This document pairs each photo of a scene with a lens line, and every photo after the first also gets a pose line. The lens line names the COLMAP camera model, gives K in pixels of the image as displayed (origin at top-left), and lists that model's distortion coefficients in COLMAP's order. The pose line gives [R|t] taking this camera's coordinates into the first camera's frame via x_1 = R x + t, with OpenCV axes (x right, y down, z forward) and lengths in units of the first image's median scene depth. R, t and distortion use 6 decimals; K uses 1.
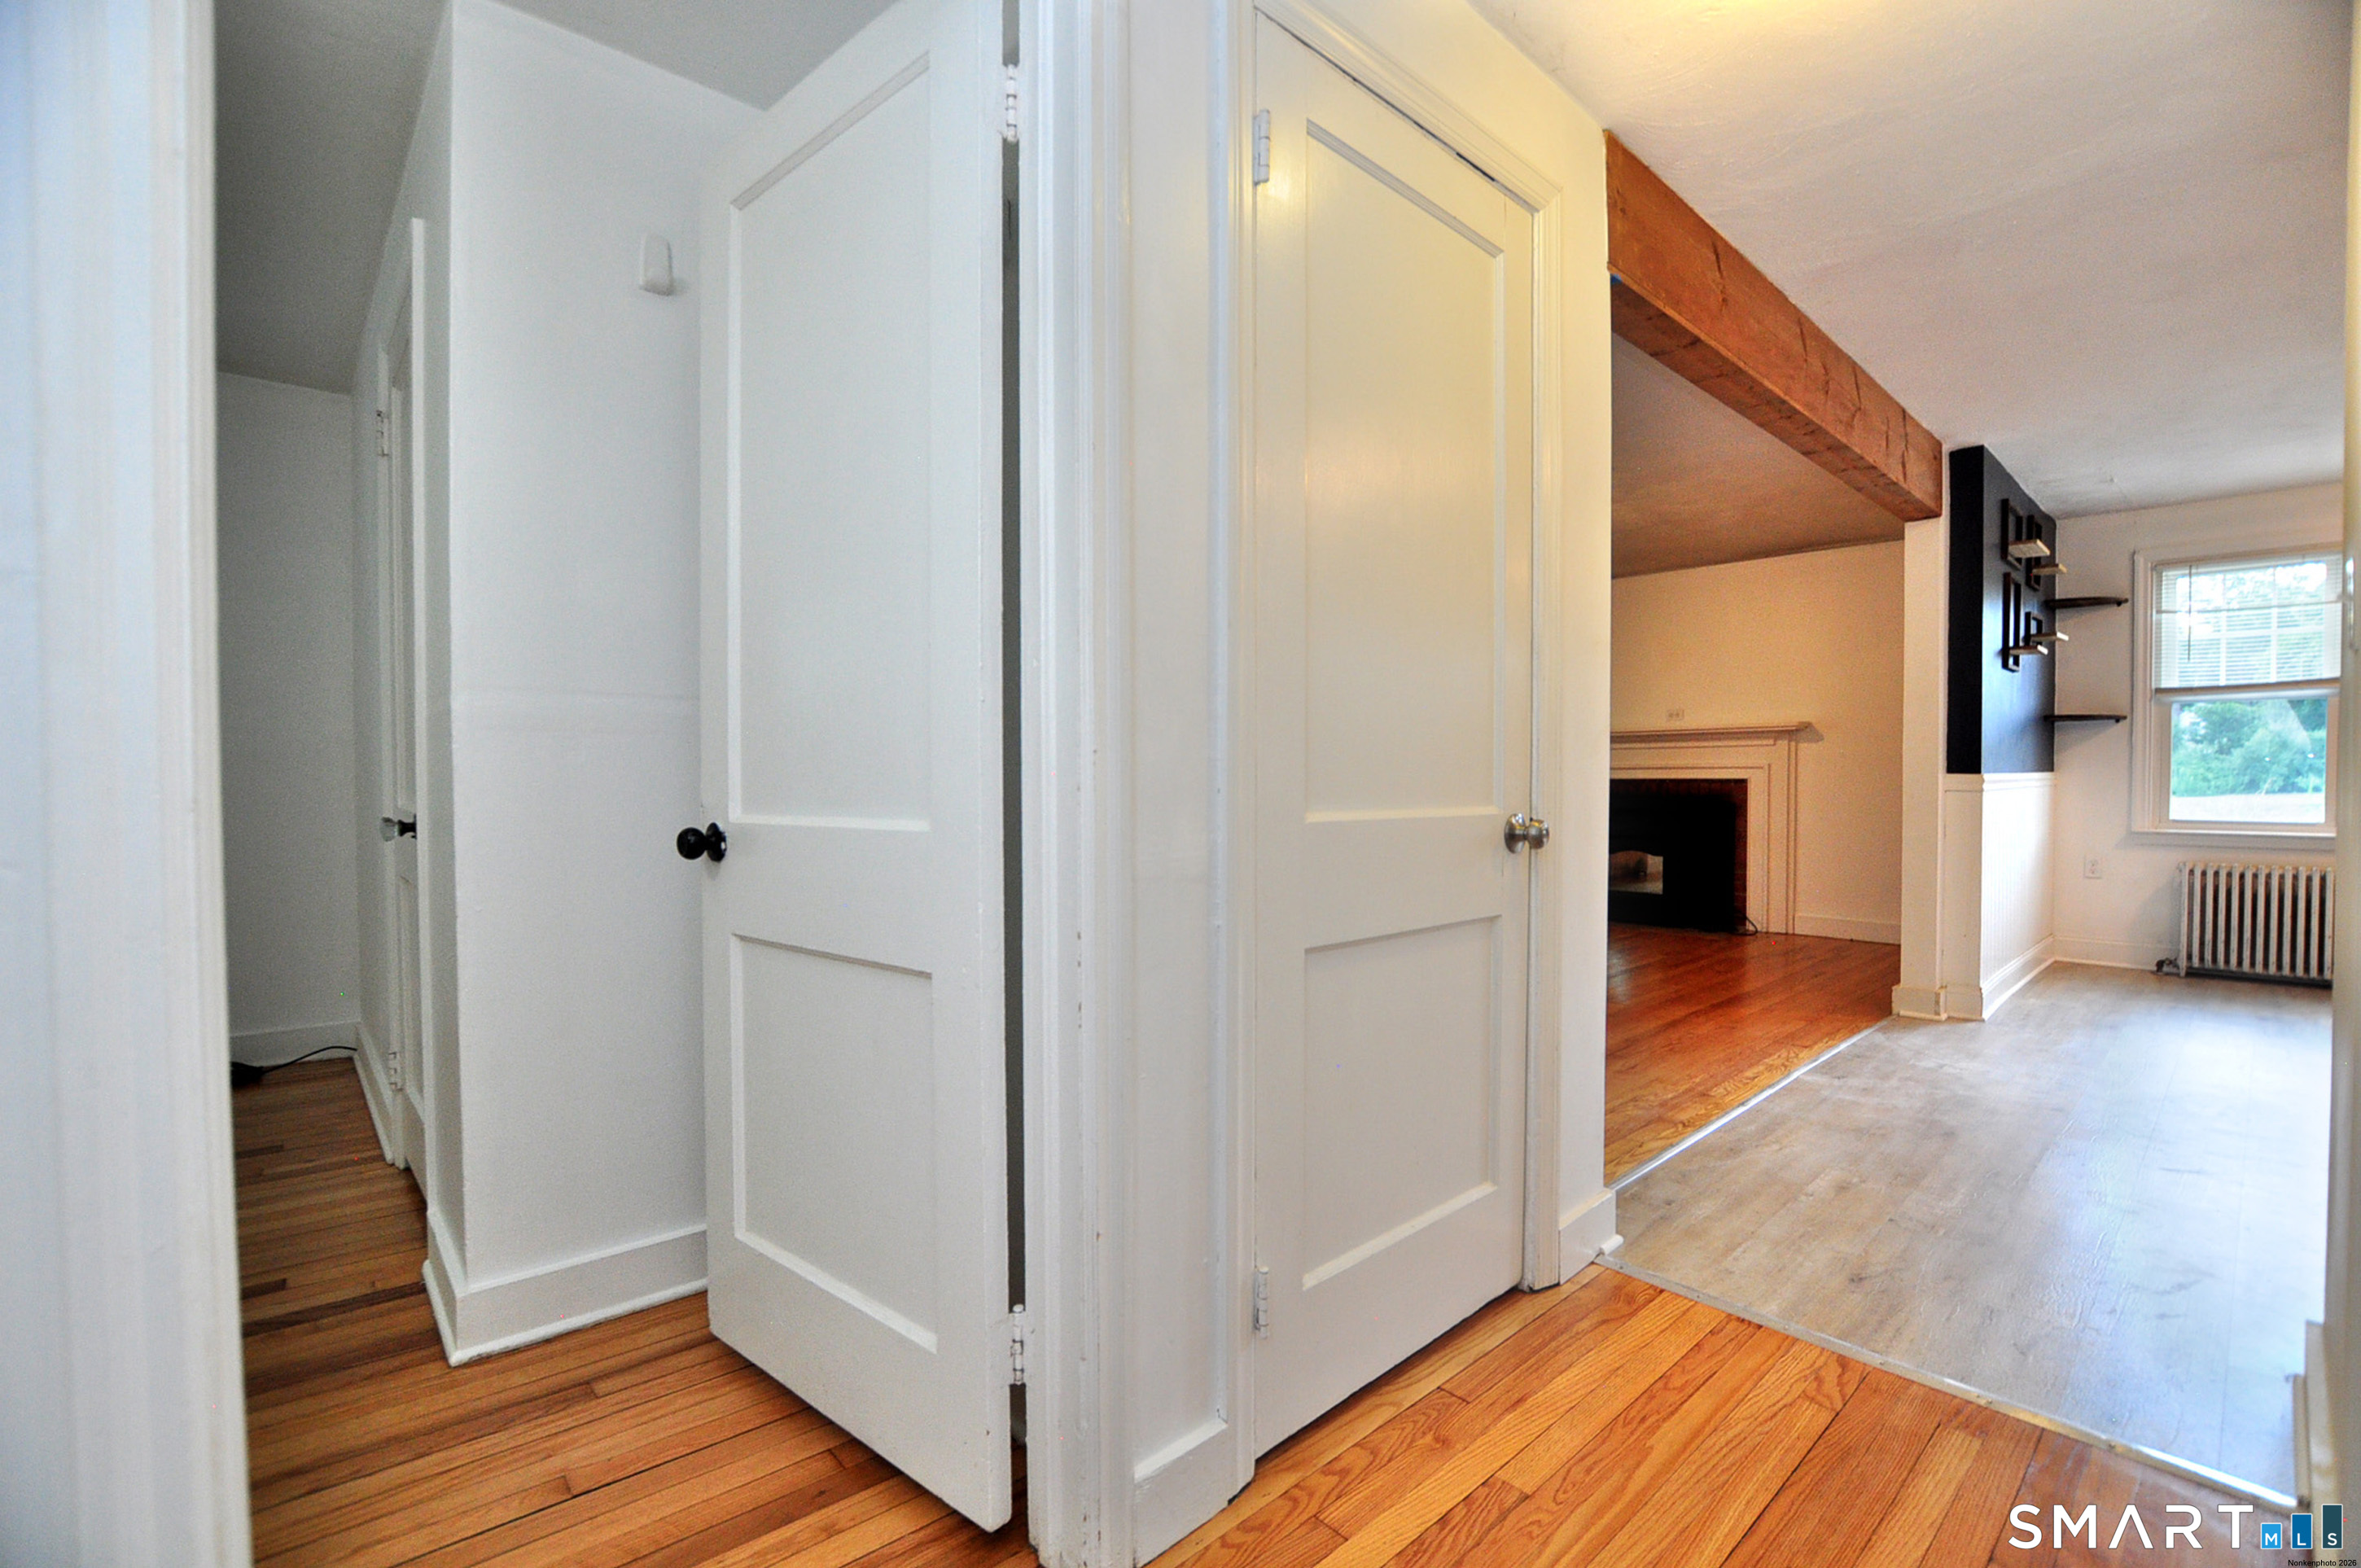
lens RADIAL K [[1026.0, 0, 1205.3], [0, 1026.0, 792.2], [0, 0, 1]] dist [-0.031323, 0.000088]
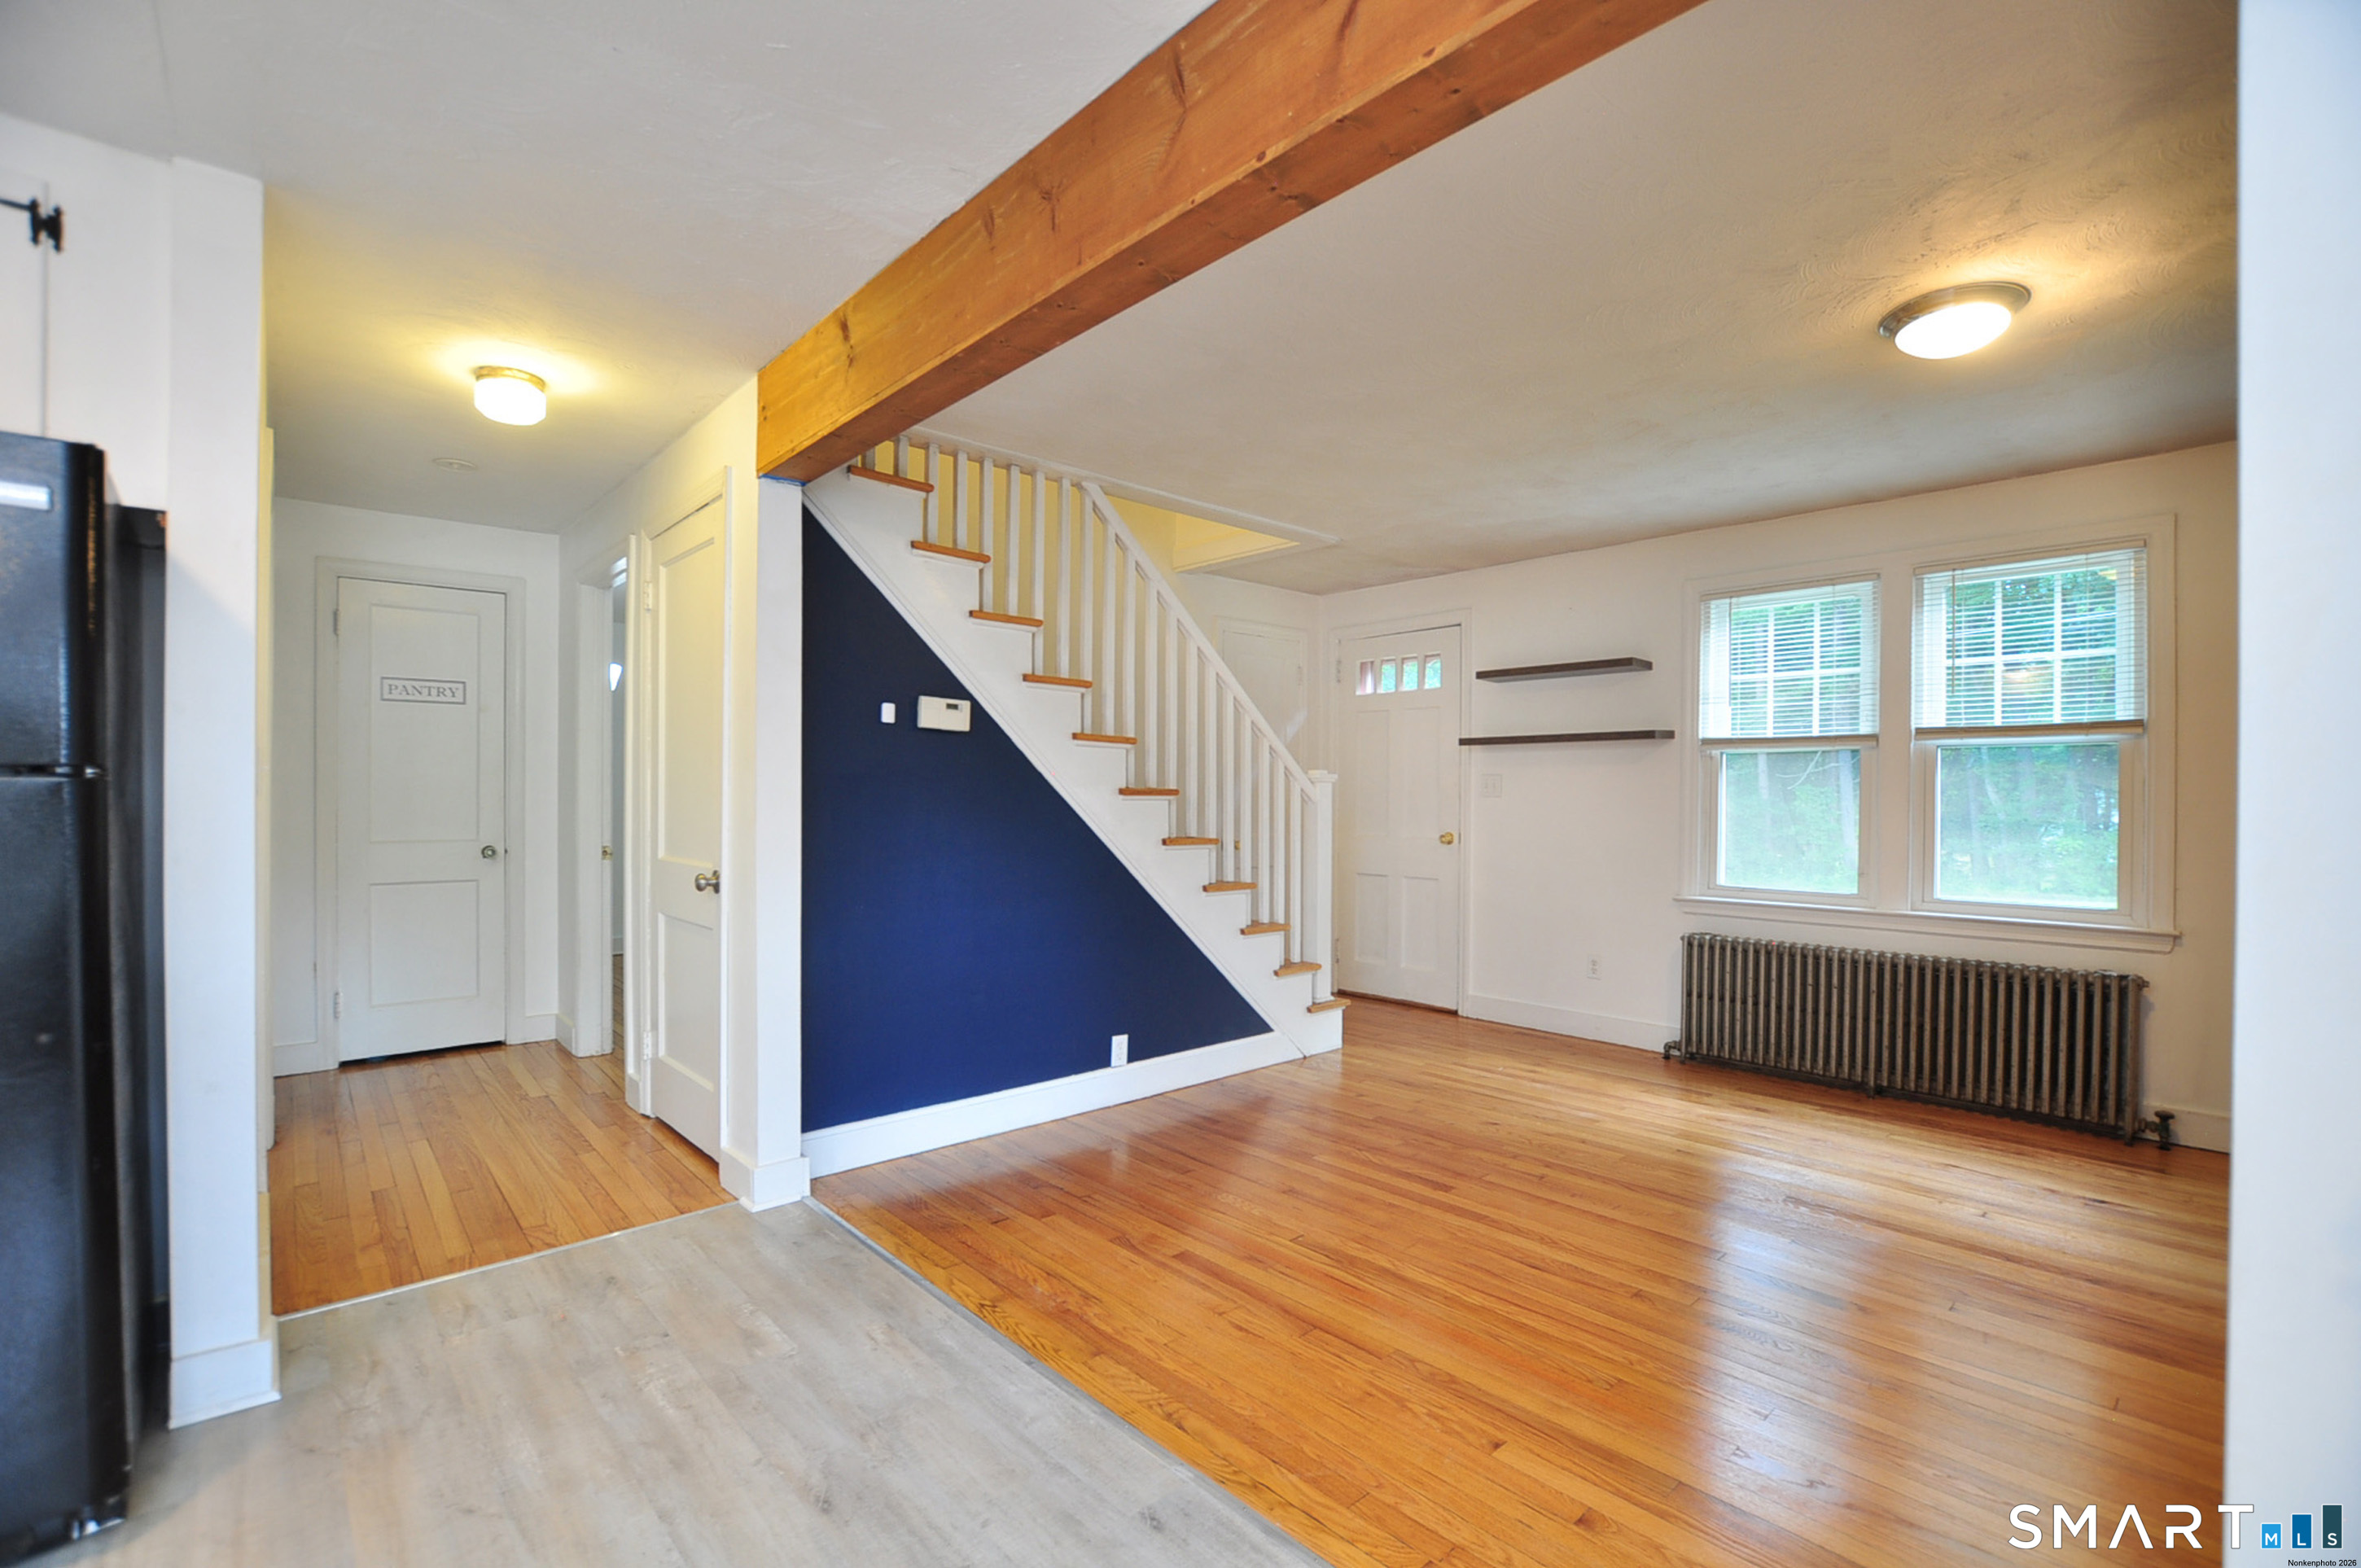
lens RADIAL K [[1056.6, 0, 1217.3], [0, 1056.6, 792.5], [0, 0, 1]] dist [-0.033584, 0.000349]
pose [[-0.000439, -0.001824, -0.999998, 1.253201], [-0.022722, 0.999740, -0.001814, -0.074777], [0.999742, 0.022722, -0.000480, 1.136132]]
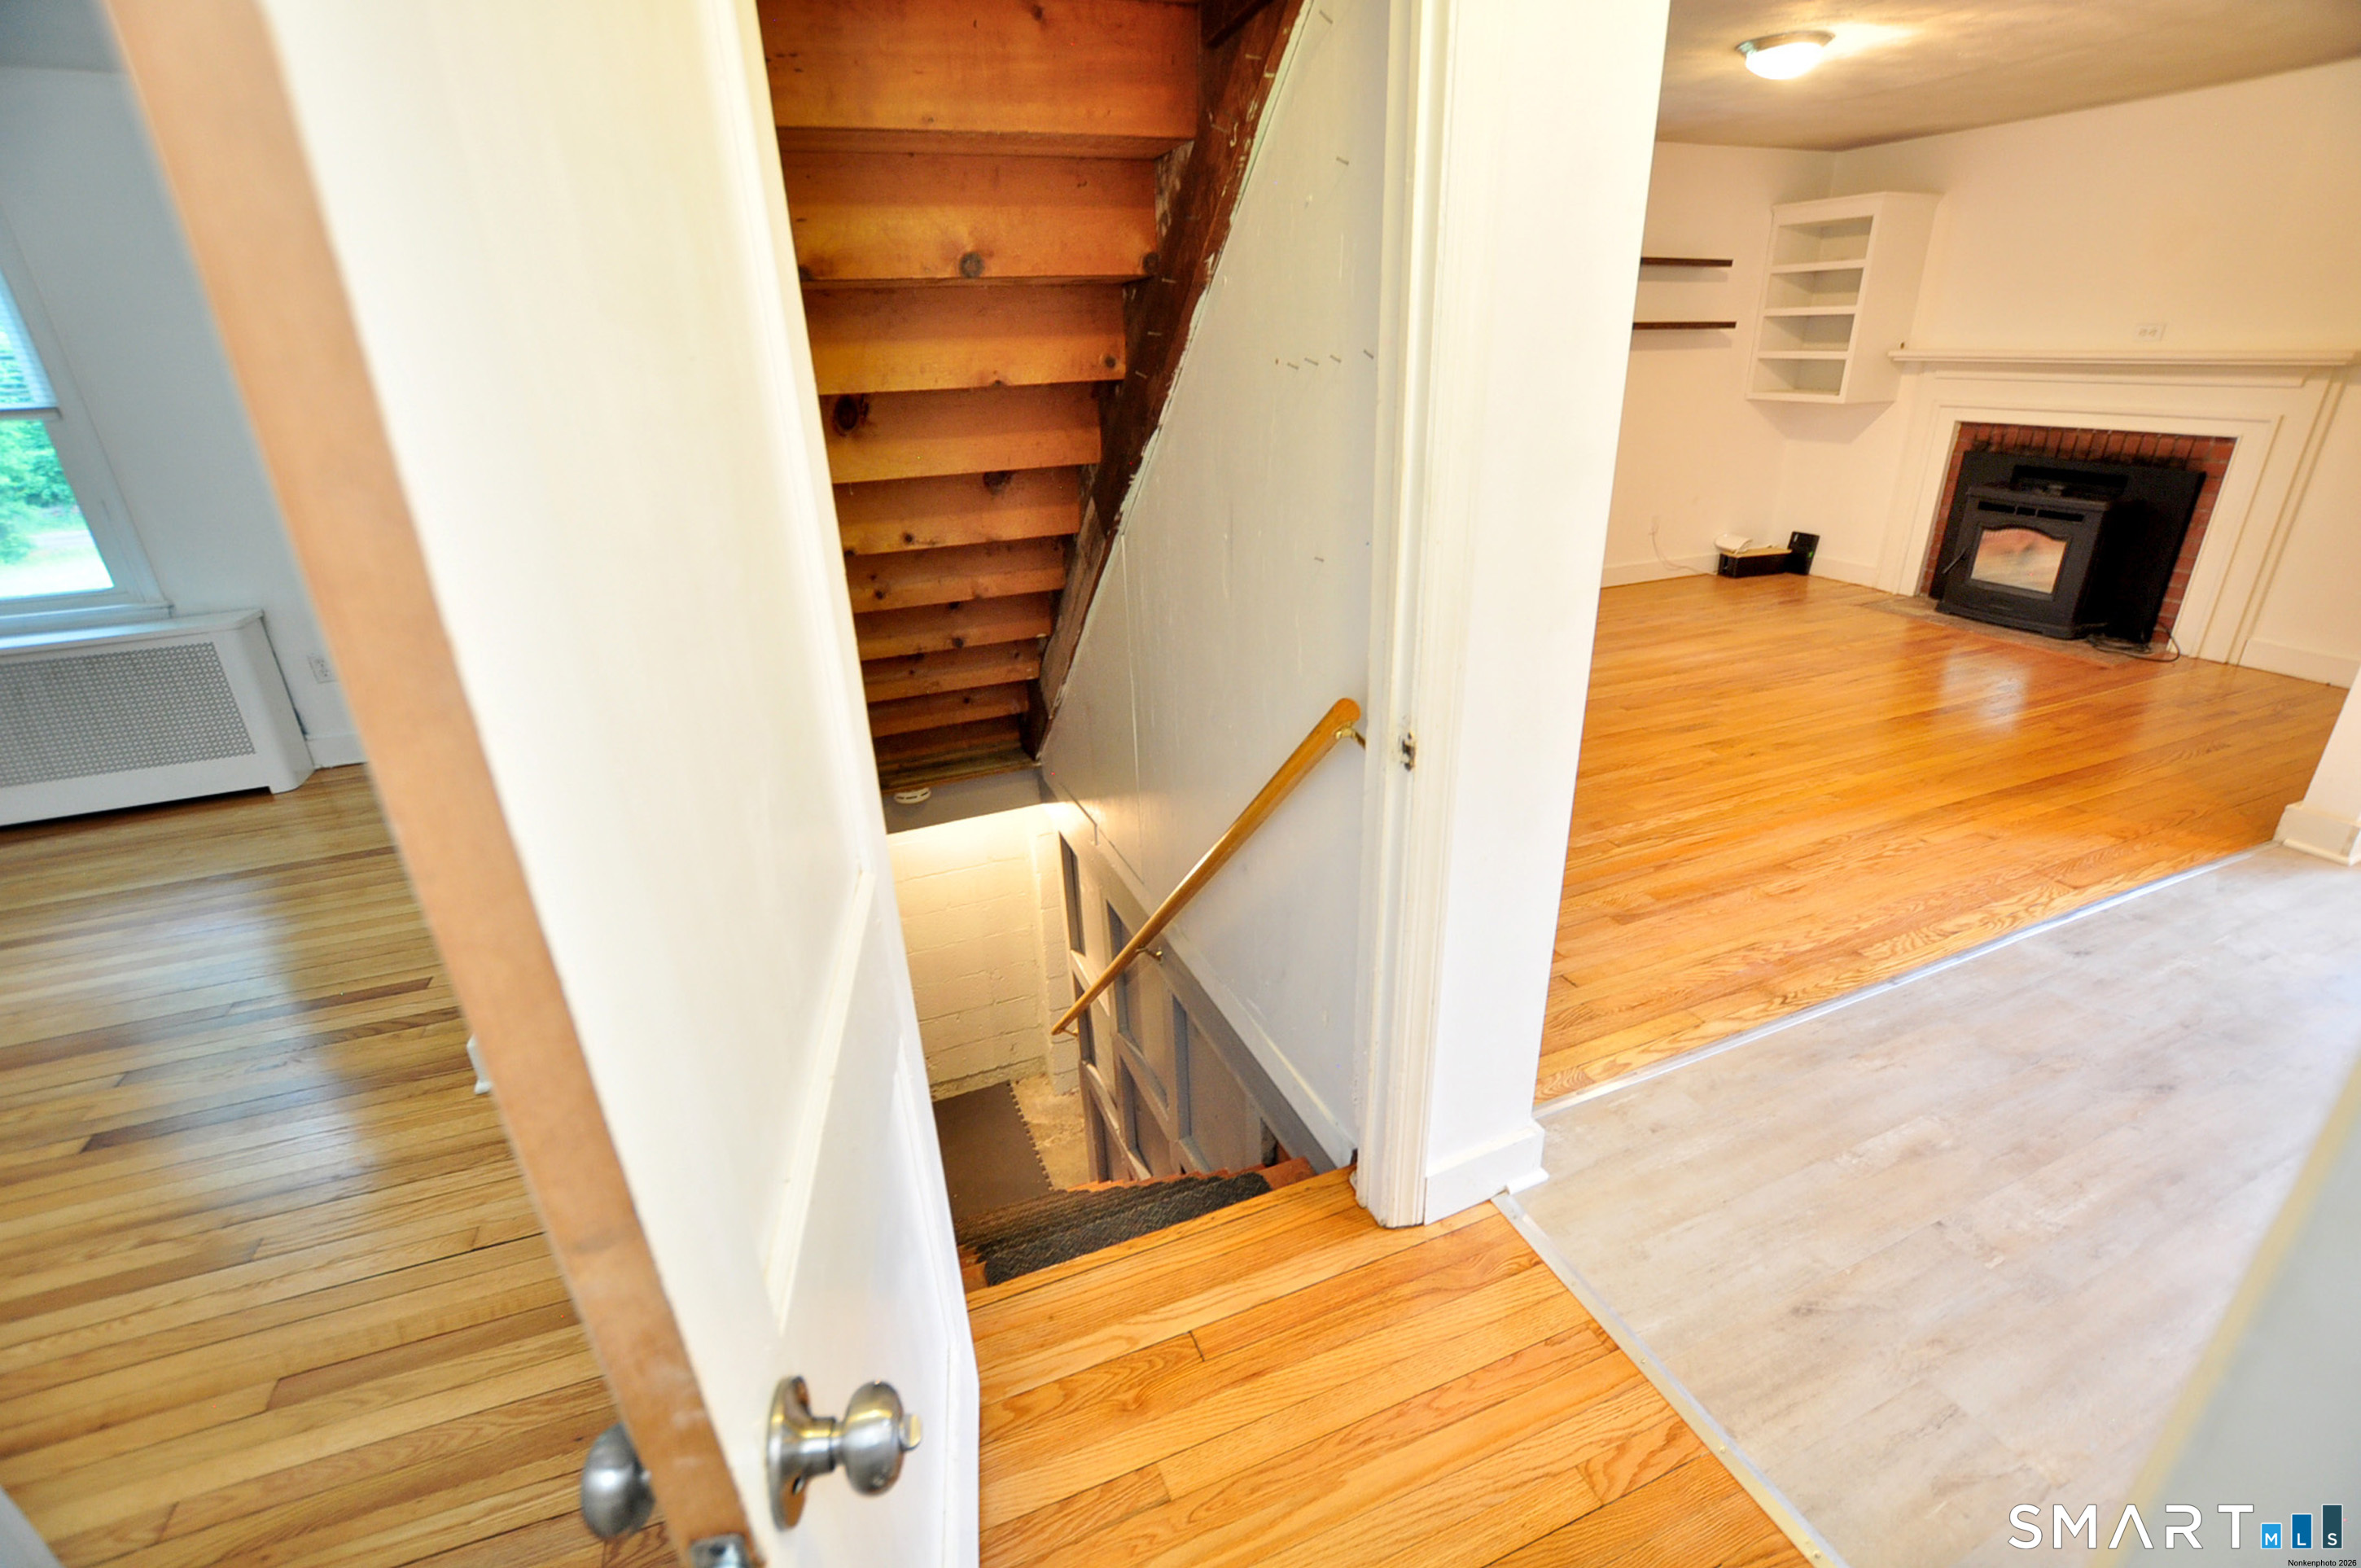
lens RADIAL K [[1037.2, 0, 1211.0], [0, 1037.2, 776.9], [0, 0, 1]] dist [-0.030285, 0.000762]
pose [[0.938985, 0.112483, -0.325046, 0.278519], [0.018073, 0.927575, 0.373199, -0.148246], [0.343483, -0.356303, 0.868946, 0.186918]]
